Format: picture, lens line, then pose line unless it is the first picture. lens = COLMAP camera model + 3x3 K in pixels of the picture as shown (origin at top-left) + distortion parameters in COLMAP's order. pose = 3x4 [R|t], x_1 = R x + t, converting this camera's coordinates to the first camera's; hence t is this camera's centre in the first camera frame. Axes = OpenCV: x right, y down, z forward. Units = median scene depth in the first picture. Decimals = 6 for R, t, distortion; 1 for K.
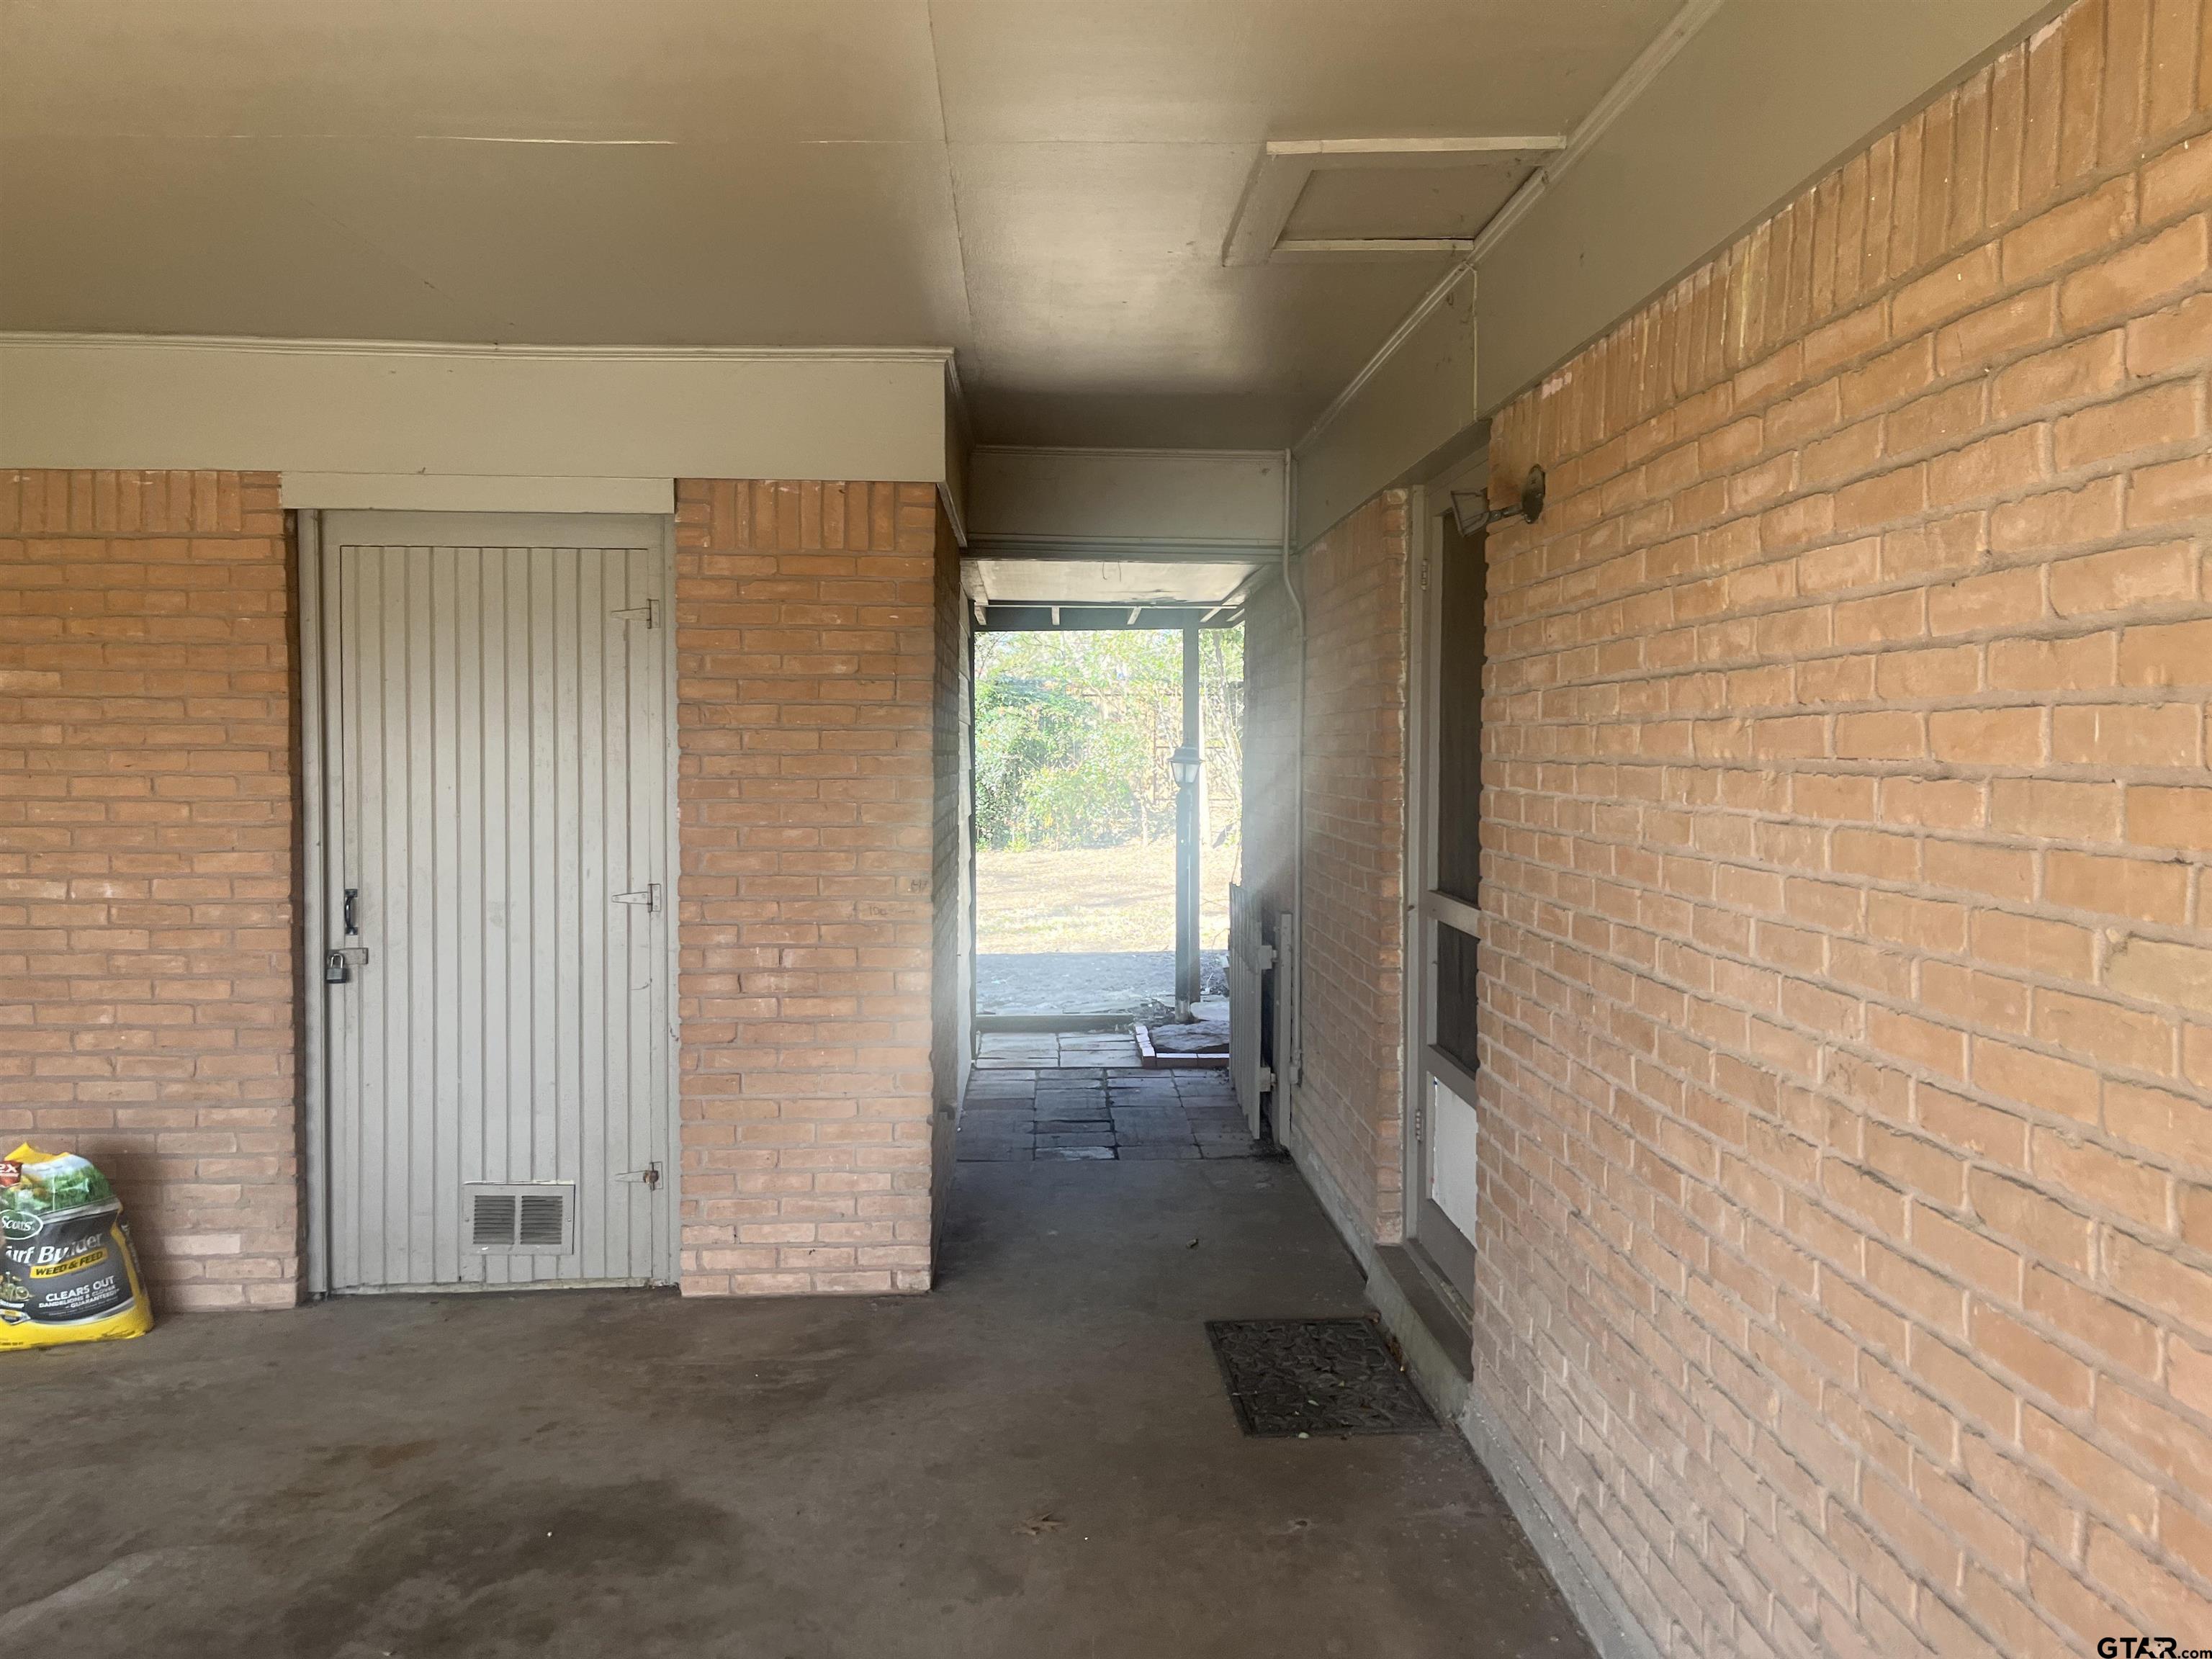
lens RADIAL K [[1672.4, 0, 1120.8], [0, 1672.4, 830.3], [0, 0, 1]] dist [0.059398, -0.081949]
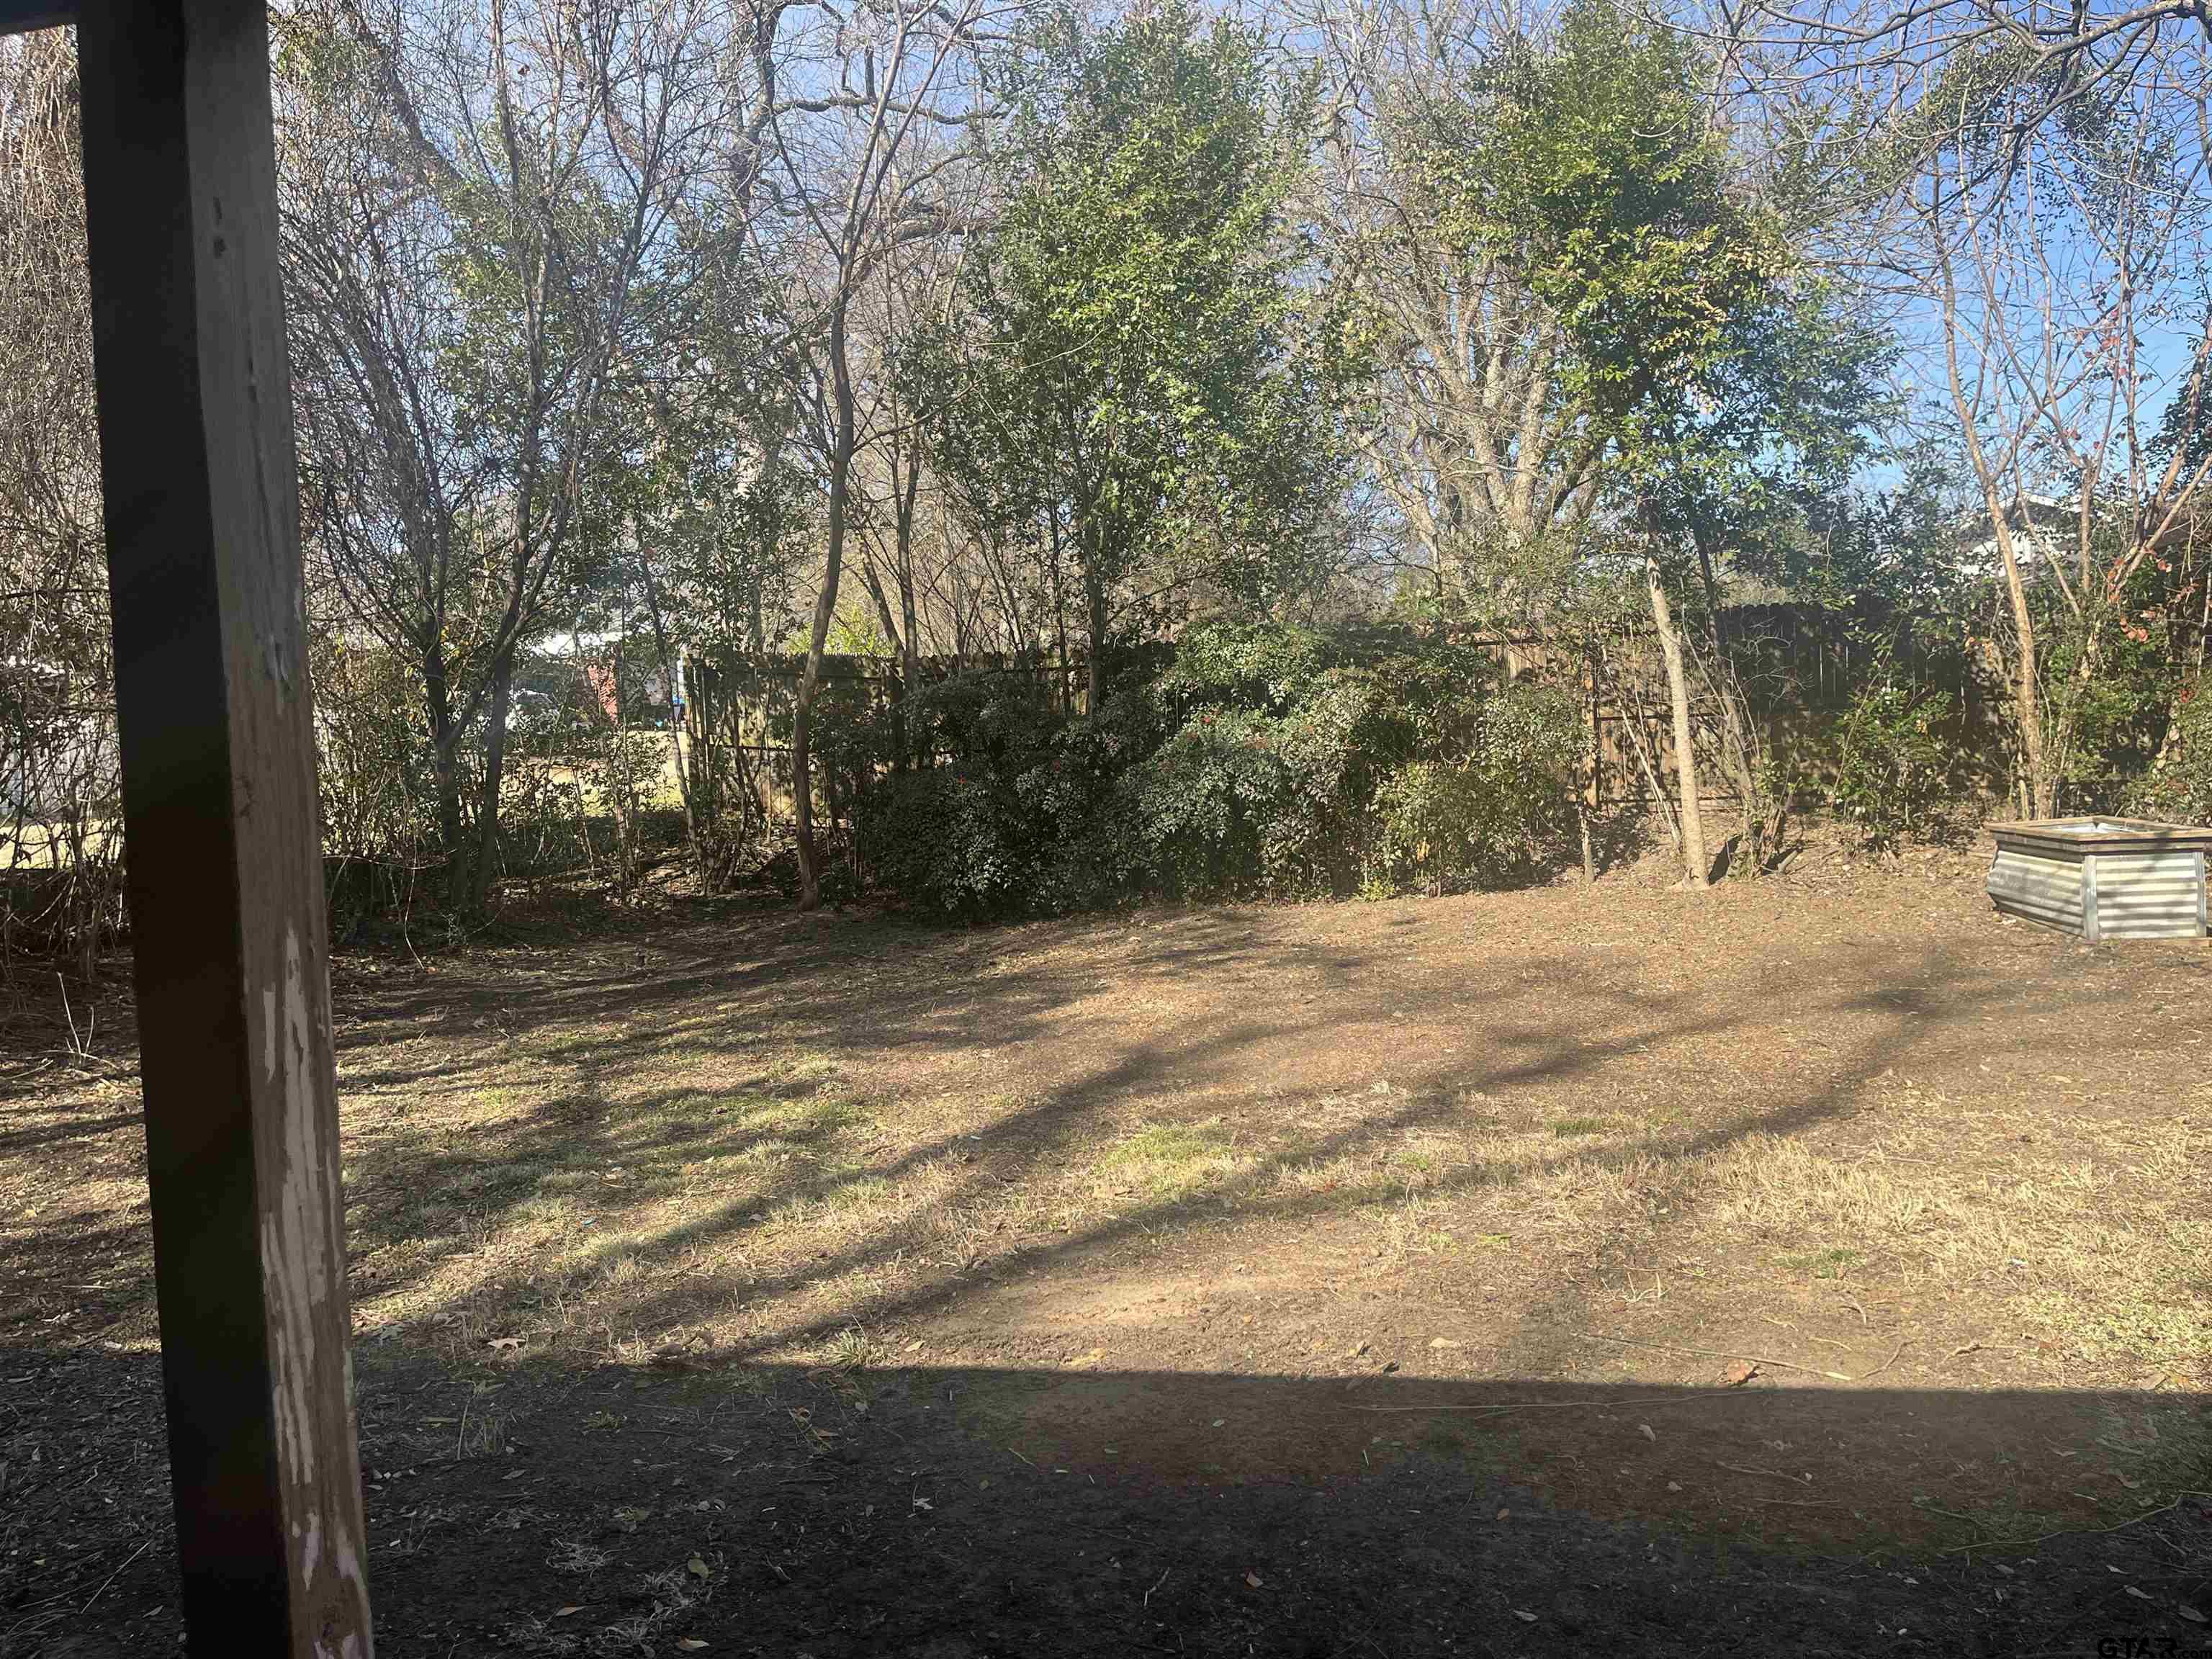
lens RADIAL K [[1672.4, 0, 1097.5], [0, 1672.4, 828.9], [0, 0, 1]] dist [0.059398, -0.081949]
pose [[0.966858, -0.040211, -0.252127, -0.003706], [0.041718, 0.999129, 0.000630, -0.018805], [0.251882, -0.011127, 0.967694, 0.382611]]
